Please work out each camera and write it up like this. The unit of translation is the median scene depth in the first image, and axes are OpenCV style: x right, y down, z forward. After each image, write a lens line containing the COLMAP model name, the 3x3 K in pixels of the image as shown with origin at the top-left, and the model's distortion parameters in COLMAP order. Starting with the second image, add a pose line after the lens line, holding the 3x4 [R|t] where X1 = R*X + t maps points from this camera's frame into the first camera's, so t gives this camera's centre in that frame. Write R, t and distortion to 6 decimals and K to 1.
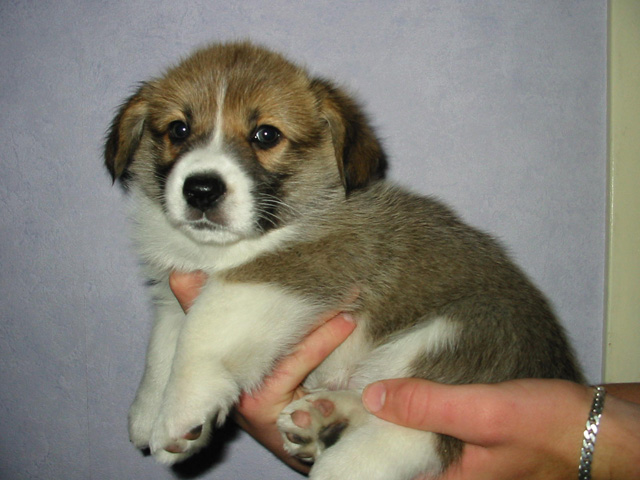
lens RADIAL K [[645.0, 0, 321.9], [0, 645.0, 242.2], [0, 0, 1]] dist [-0.155548, 0.159674]
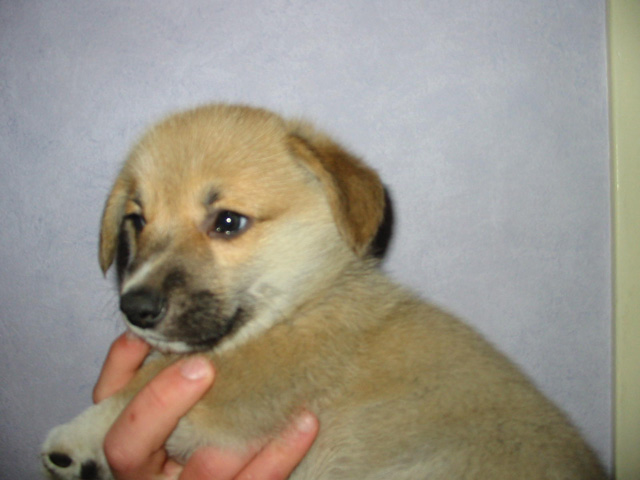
lens RADIAL K [[645.0, 0, 319.8], [0, 645.0, 239.9], [0, 0, 1]] dist [-0.155548, 0.159674]
pose [[0.999299, -0.035483, -0.011899, 0.056585], [0.035633, 0.999285, 0.012637, -0.262285], [0.011442, -0.013052, 0.999849, 0.112465]]
